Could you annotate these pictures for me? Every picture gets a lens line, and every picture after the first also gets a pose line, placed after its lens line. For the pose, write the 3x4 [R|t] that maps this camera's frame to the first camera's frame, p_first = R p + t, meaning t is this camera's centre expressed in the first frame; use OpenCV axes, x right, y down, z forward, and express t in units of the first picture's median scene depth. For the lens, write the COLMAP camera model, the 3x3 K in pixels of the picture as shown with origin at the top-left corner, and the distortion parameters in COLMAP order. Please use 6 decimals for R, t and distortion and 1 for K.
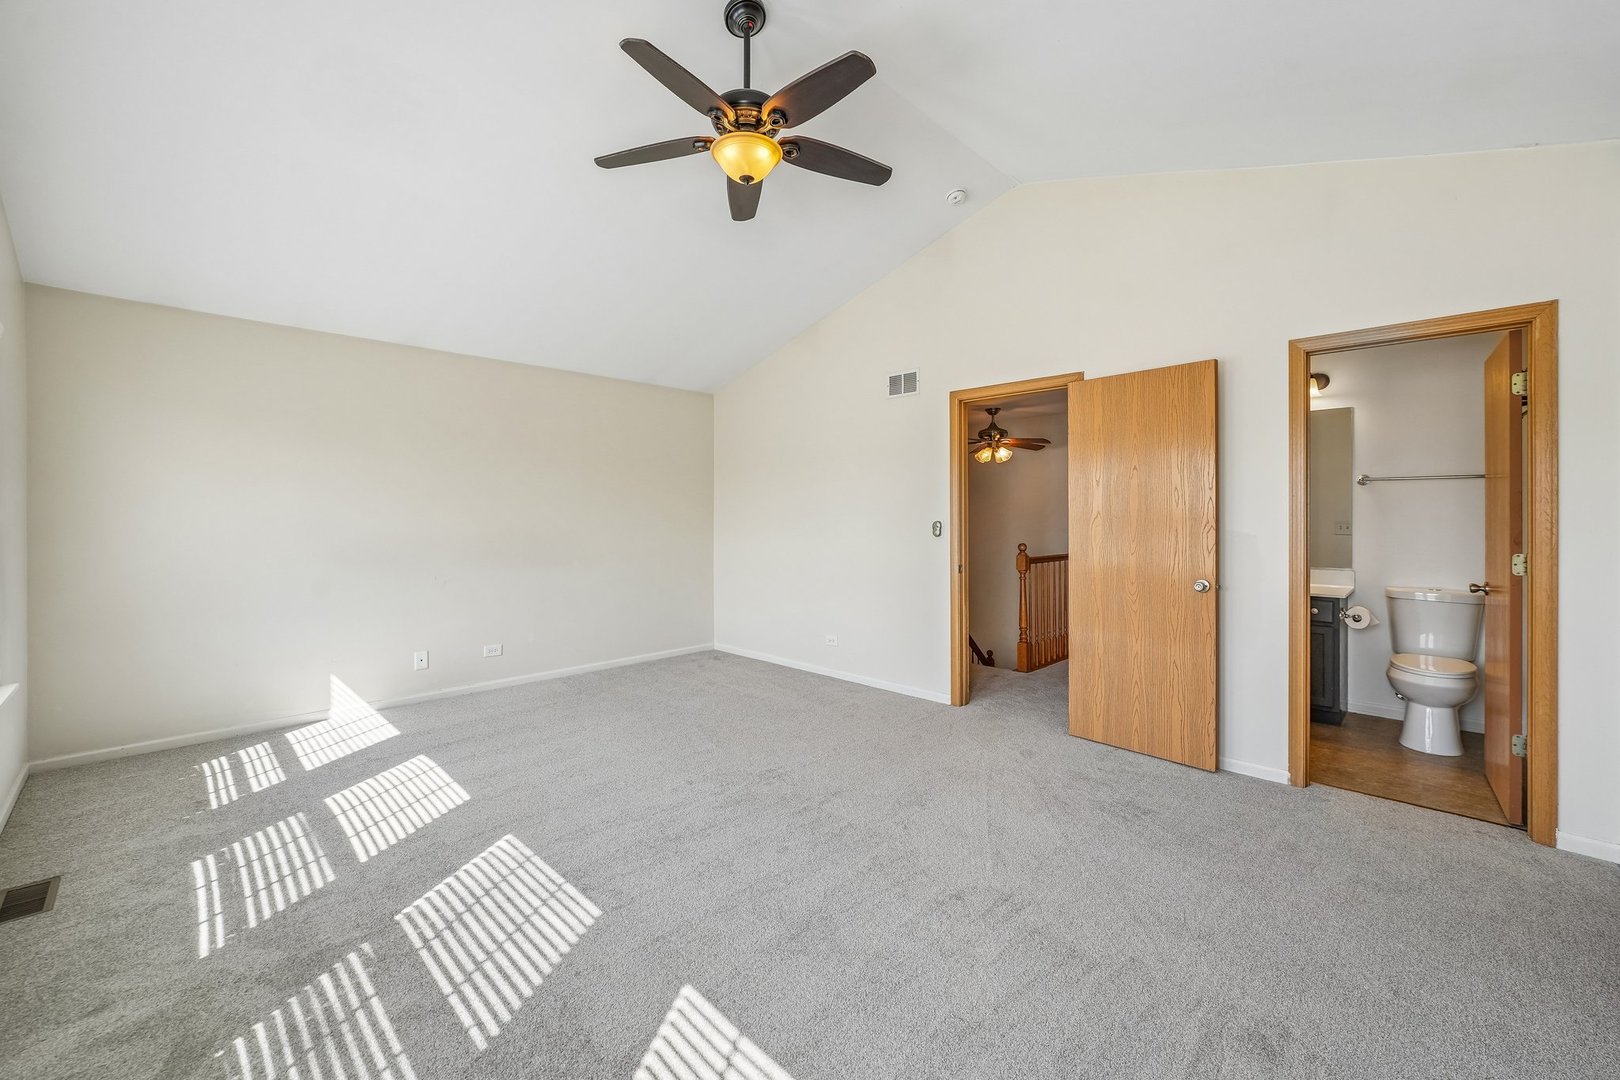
lens RADIAL K [[660.1, 0, 809.3], [0, 660.1, 530.1], [0, 0, 1]] dist [0.000082, -0.000008]
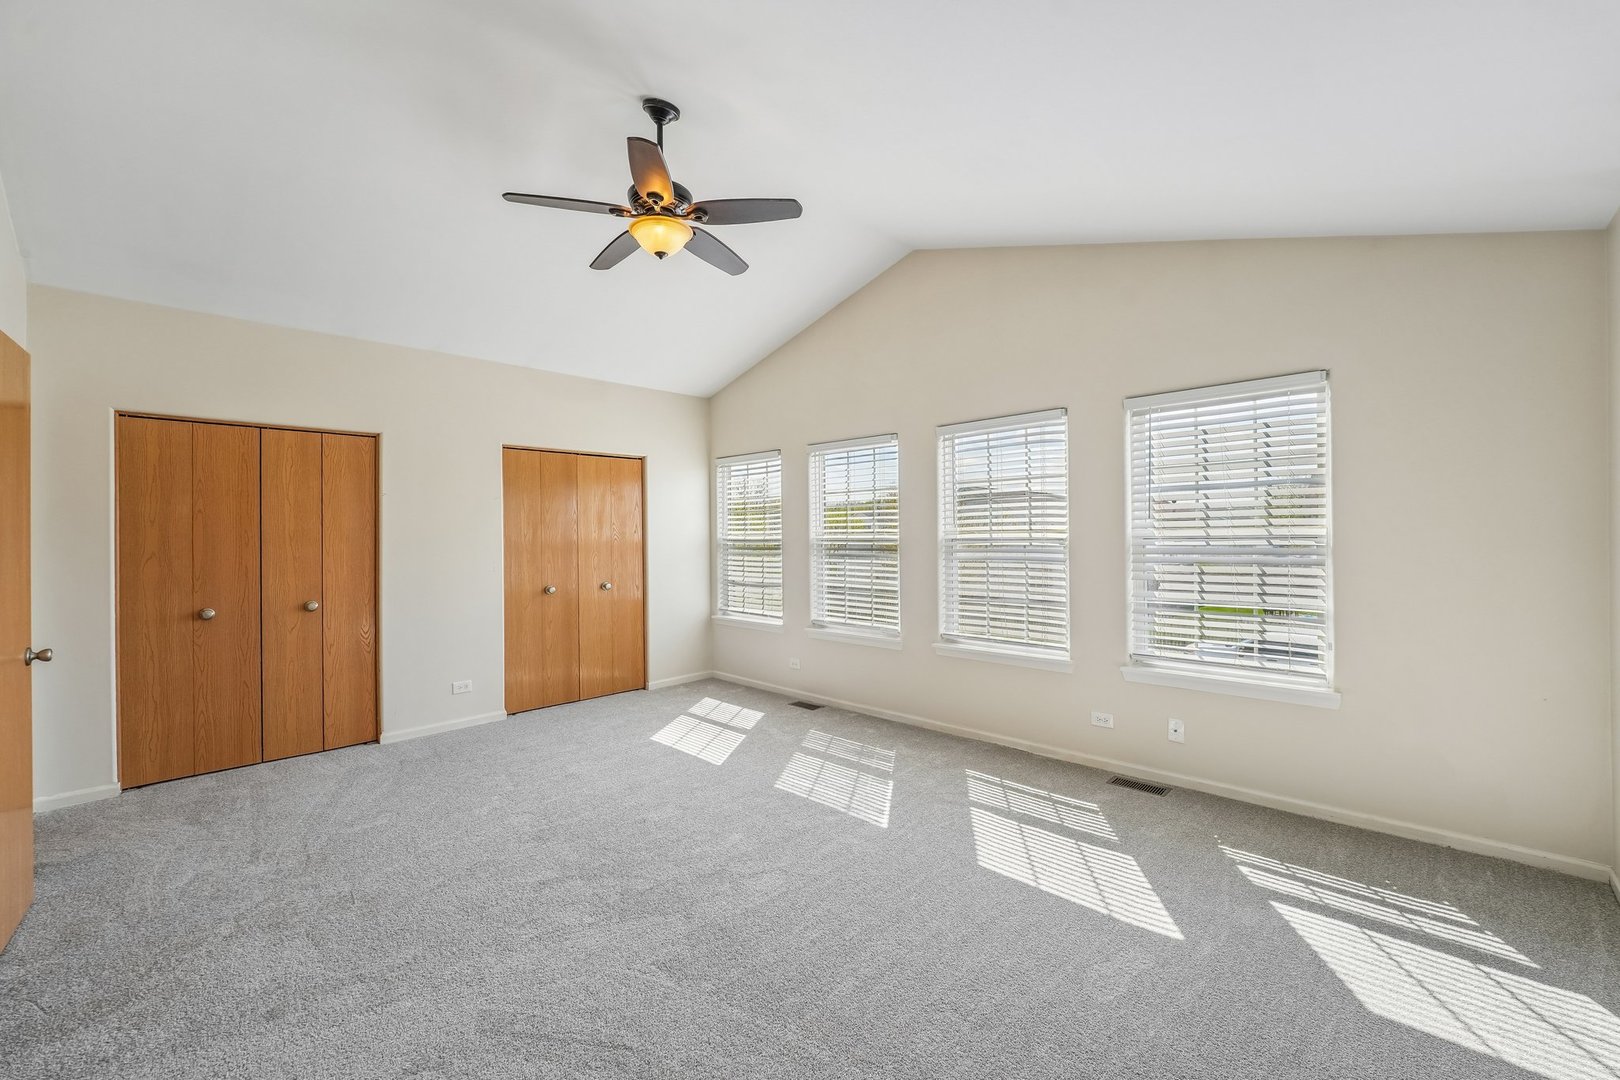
lens RADIAL K [[660.1, 0, 809.3], [0, 660.1, 530.1], [0, 0, 1]] dist [0.000082, -0.000008]
pose [[-0.999963, 0.004117, -0.007499, -0.332245], [0.004101, 0.999989, 0.002087, -0.056044], [0.007508, 0.002057, -0.999970, 2.238964]]
